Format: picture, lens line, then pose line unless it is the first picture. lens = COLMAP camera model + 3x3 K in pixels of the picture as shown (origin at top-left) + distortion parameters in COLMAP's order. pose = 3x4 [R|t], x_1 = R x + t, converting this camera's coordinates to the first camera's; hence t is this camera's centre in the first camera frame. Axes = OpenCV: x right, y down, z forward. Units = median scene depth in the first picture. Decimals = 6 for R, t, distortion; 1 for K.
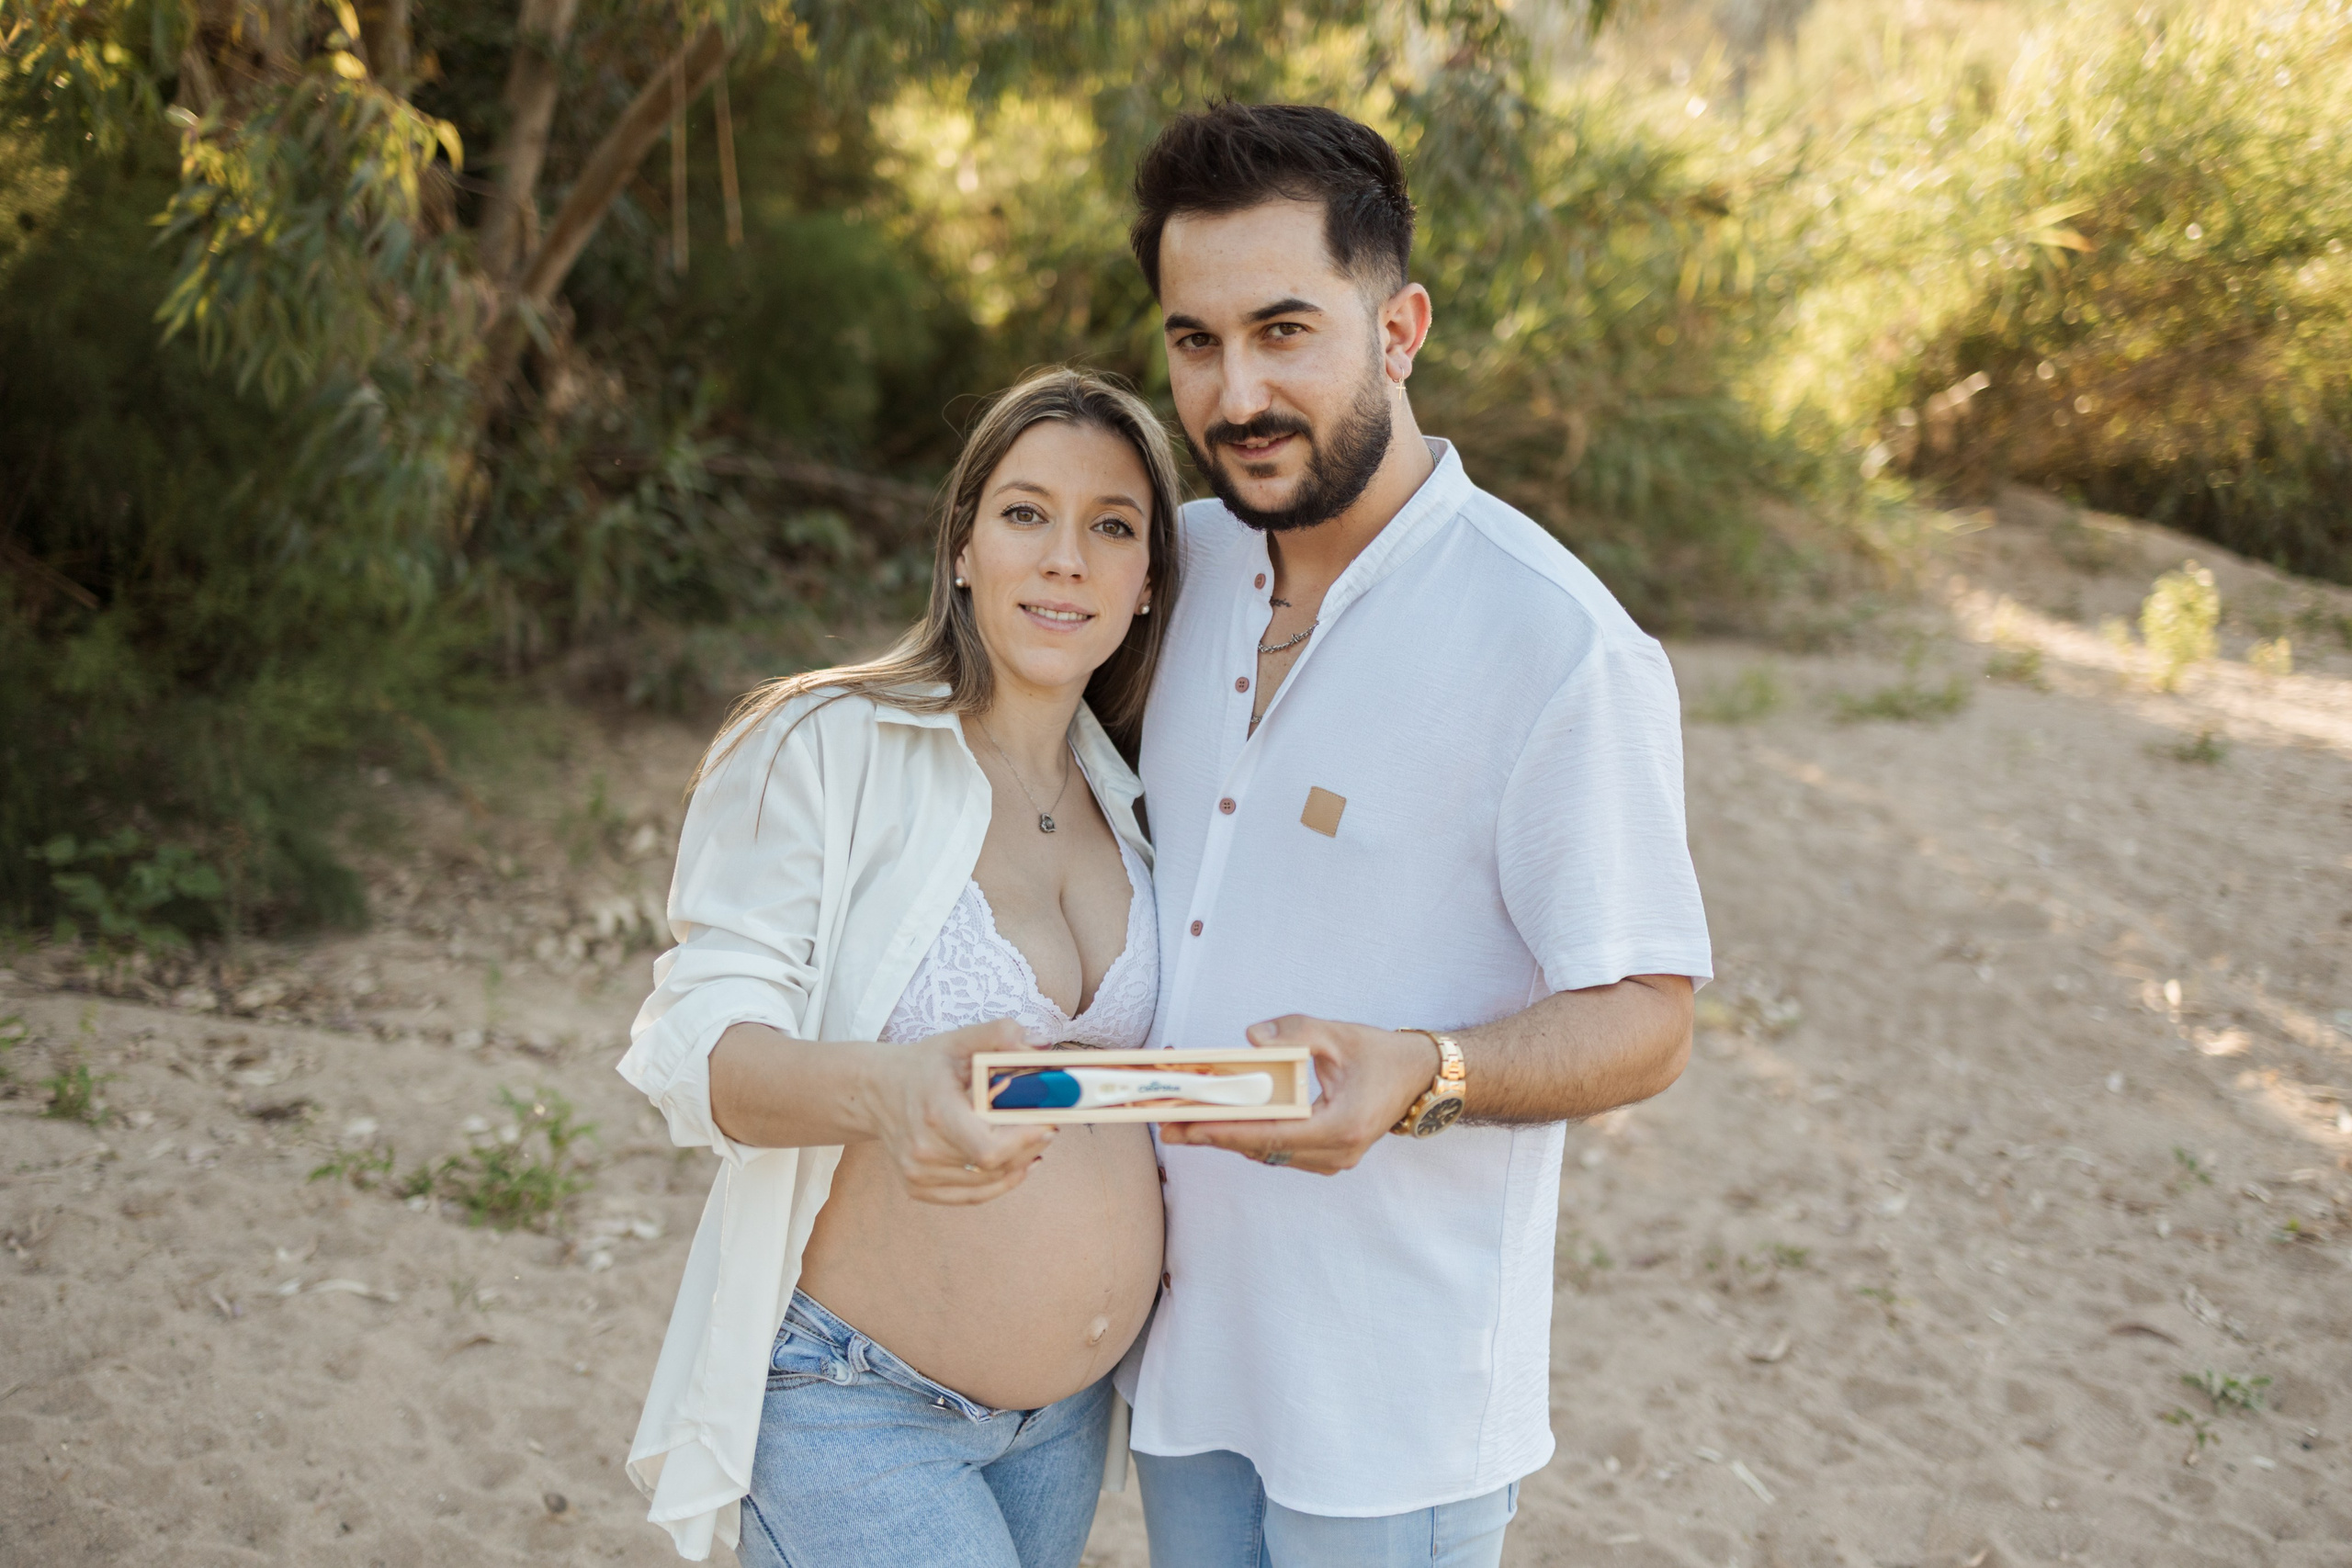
lens RADIAL K [[2408.7, 0, 1183.5], [0, 2408.7, 832.5], [0, 0, 1]] dist [-0.000138, 0.000000]
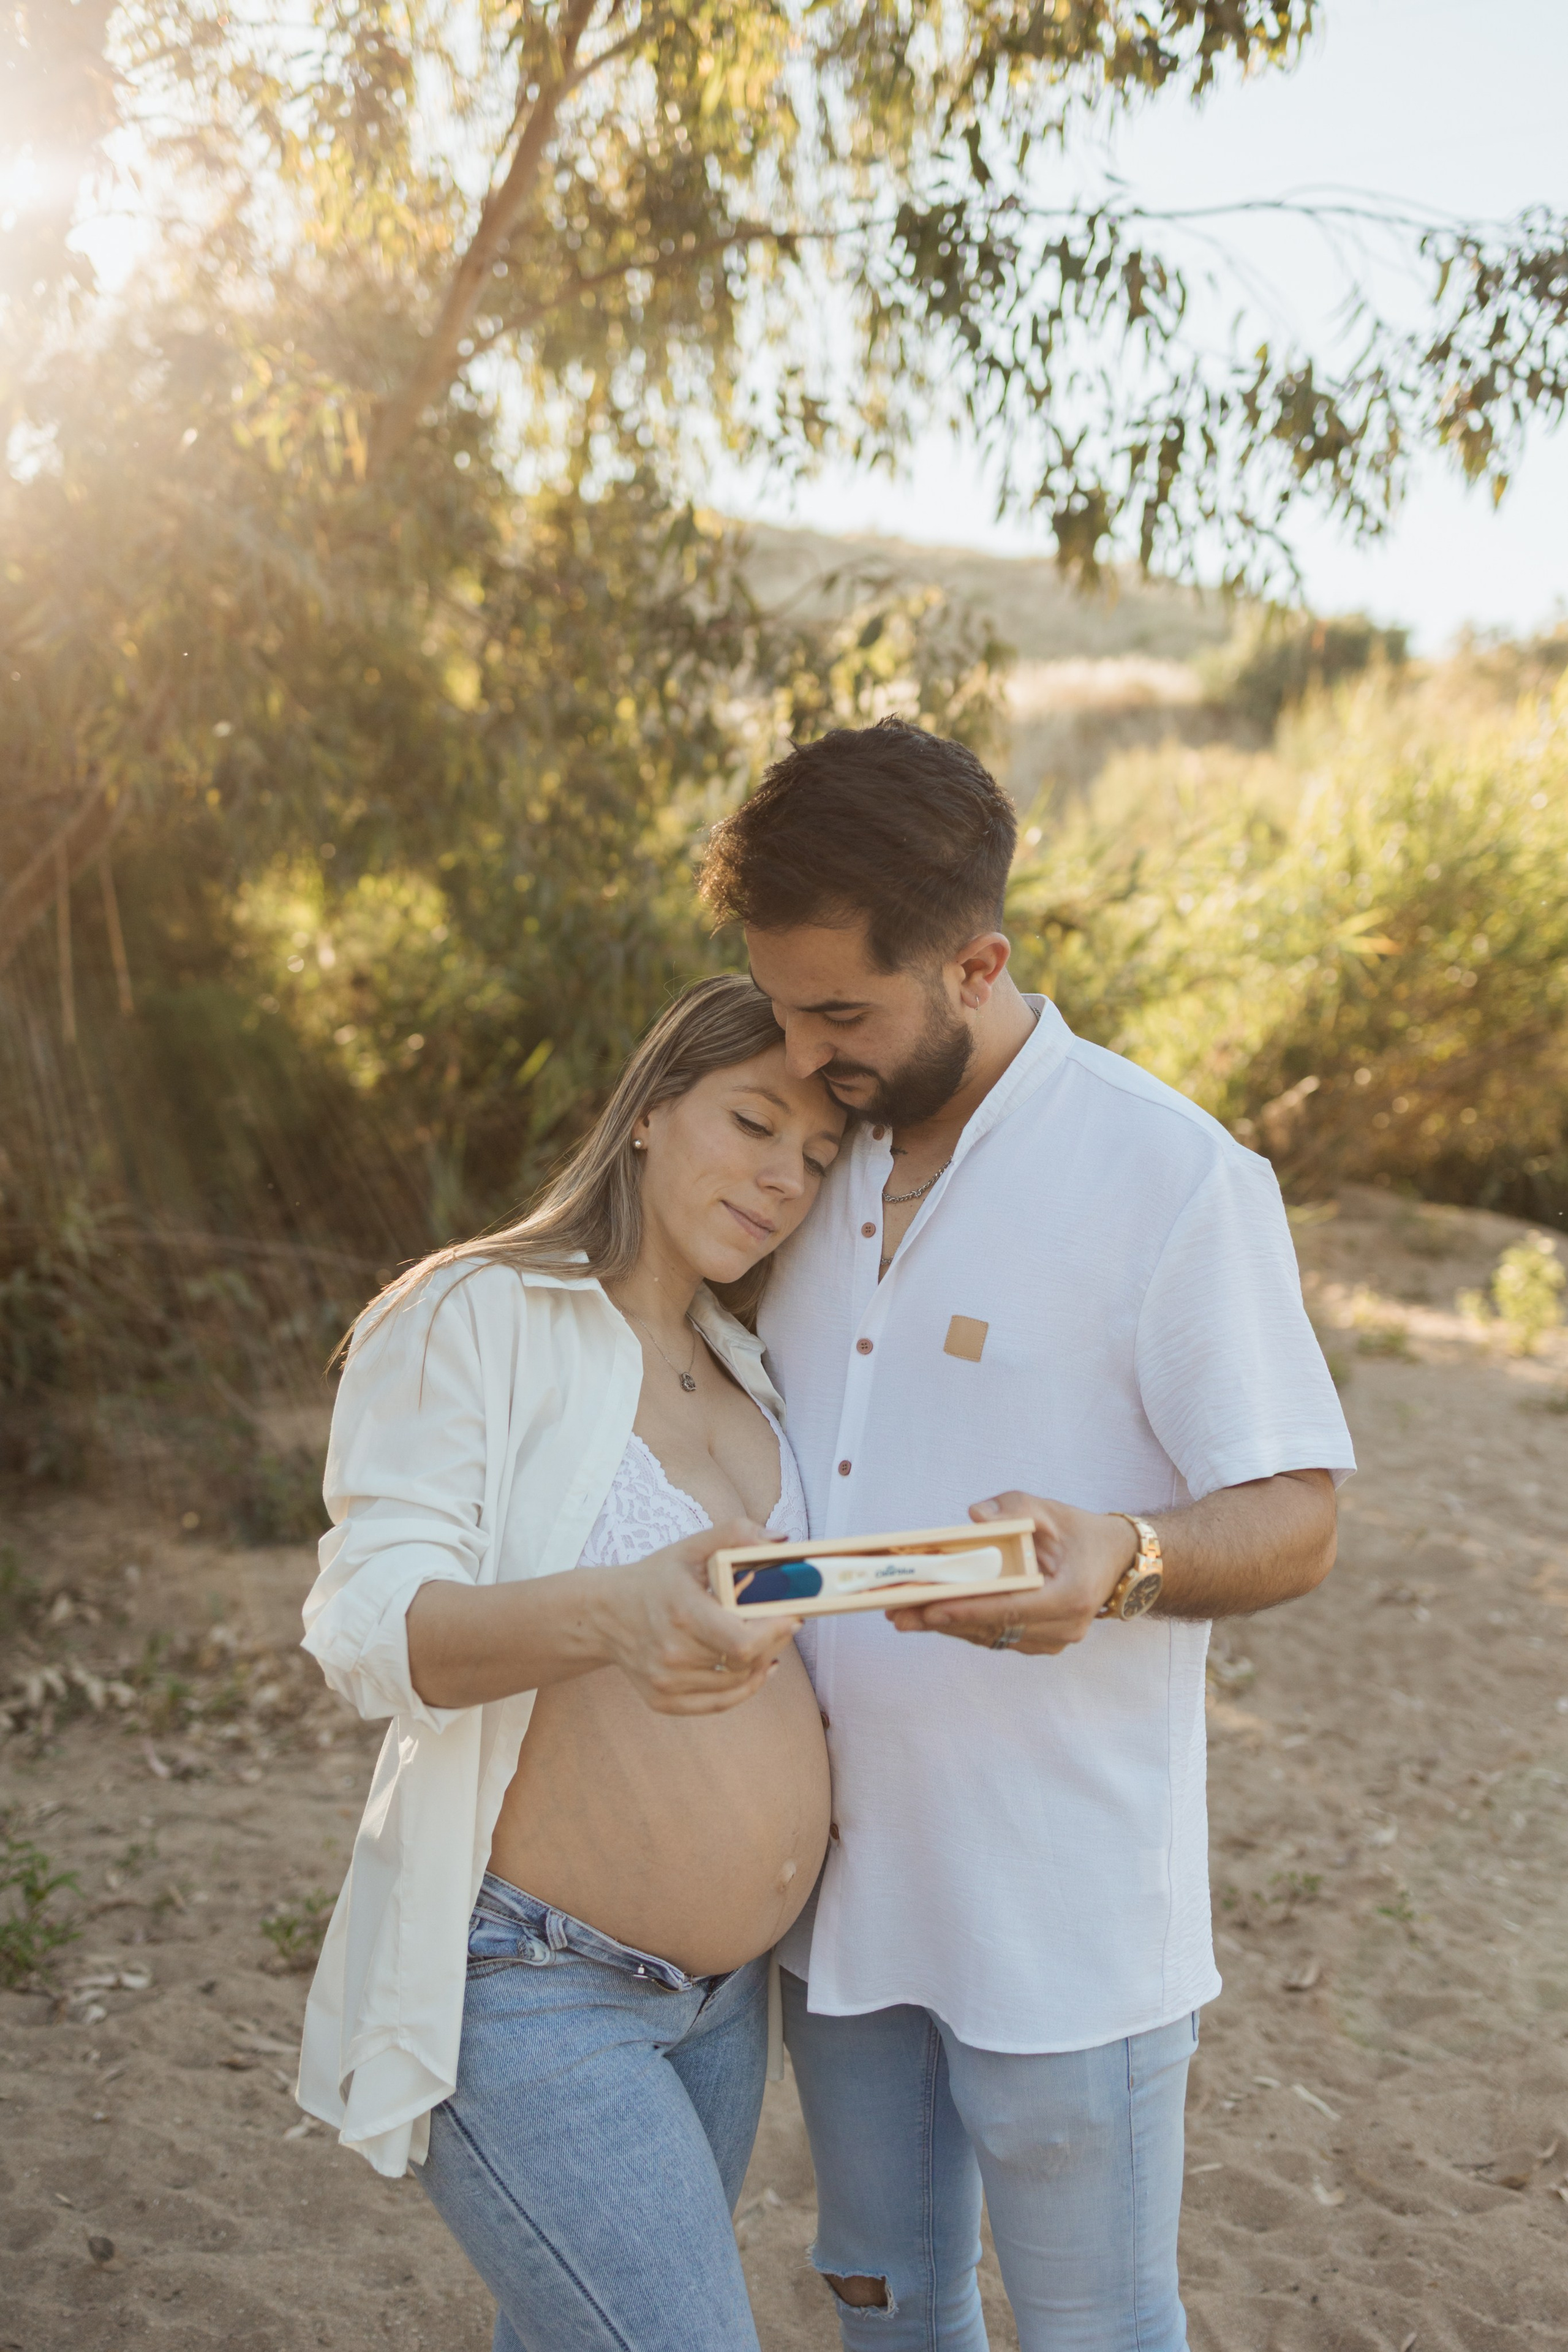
lens RADIAL K [[2409.0, 0, 805.2], [0, 2409.0, 1182.9], [0, 0, 1]] dist [-0.000138, 0.000000]
pose [[0.990482, -0.067693, 0.119848, -0.039298], [0.087437, 0.981897, -0.168025, 0.028161], [-0.106304, 0.176905, 0.978470, -0.008067]]
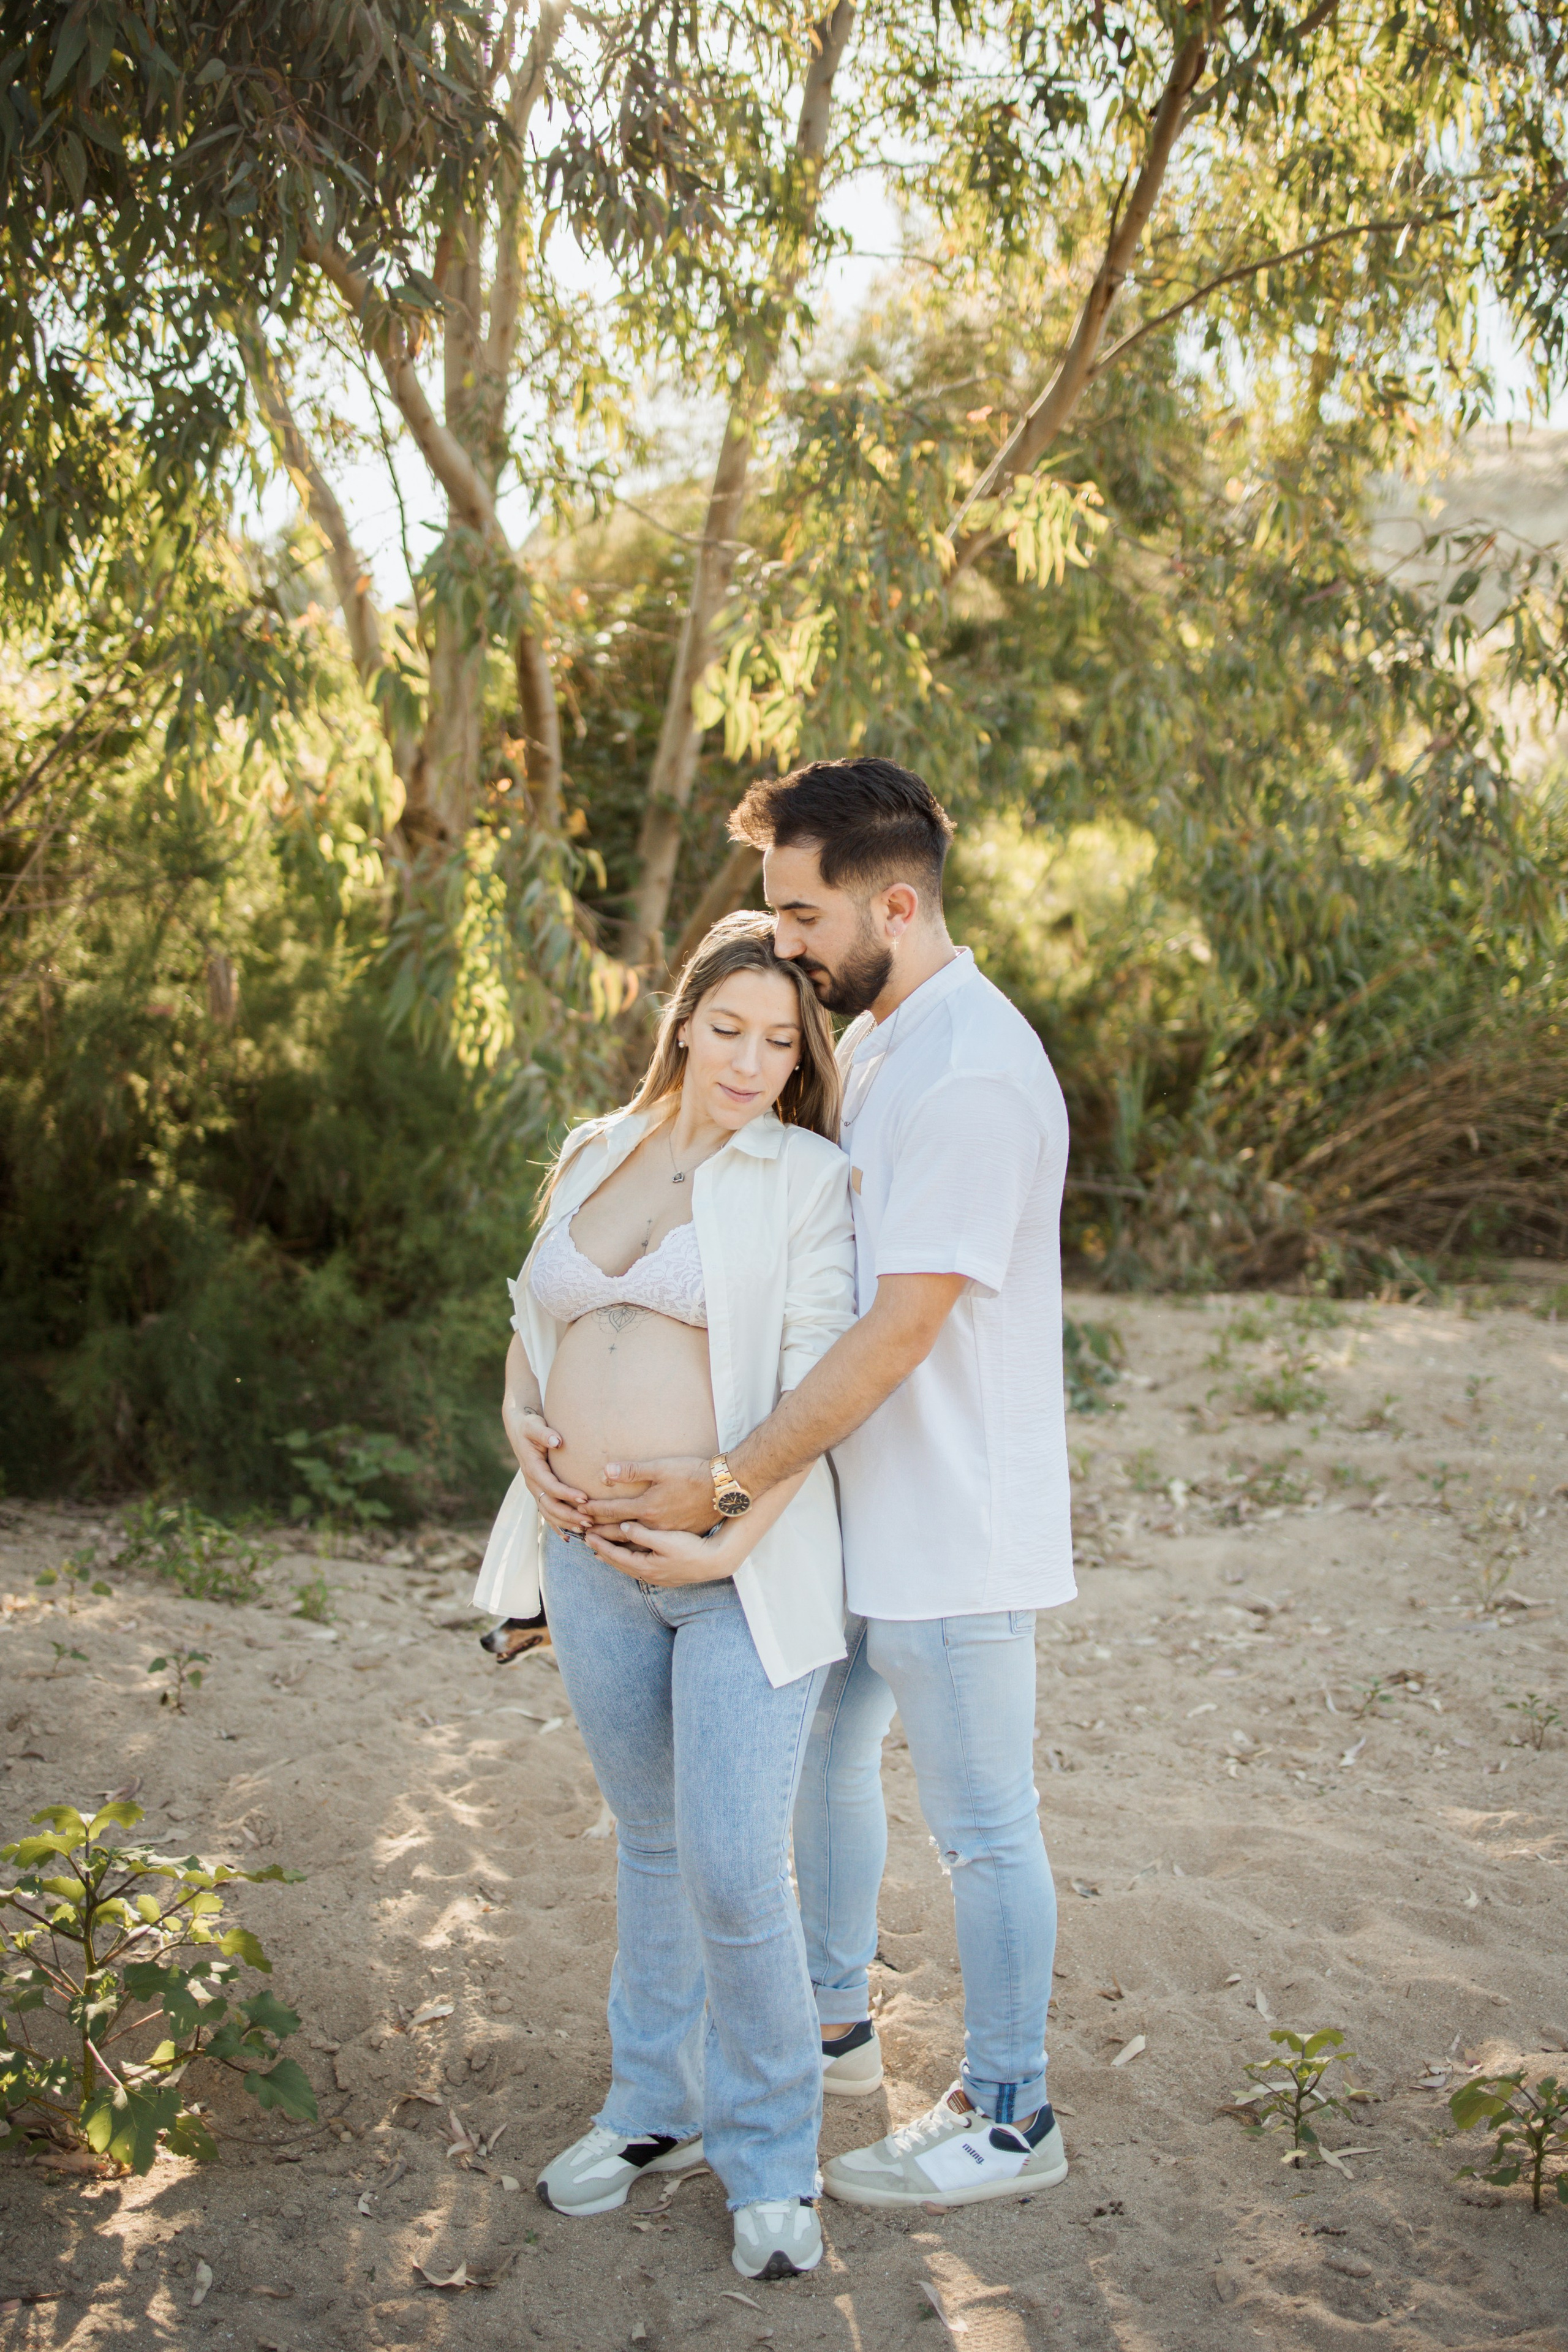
lens RADIAL K [[2409.0, 0, 767.6], [0, 2409.0, 1206.5], [0, 0, 1]] dist [-0.000138, 0.000000]
pose [[0.974226, -0.047485, -0.220520, 0.051630], [0.013948, 0.988402, -0.151216, 0.074399], [0.225143, 0.144243, 0.963589, -0.161255]]
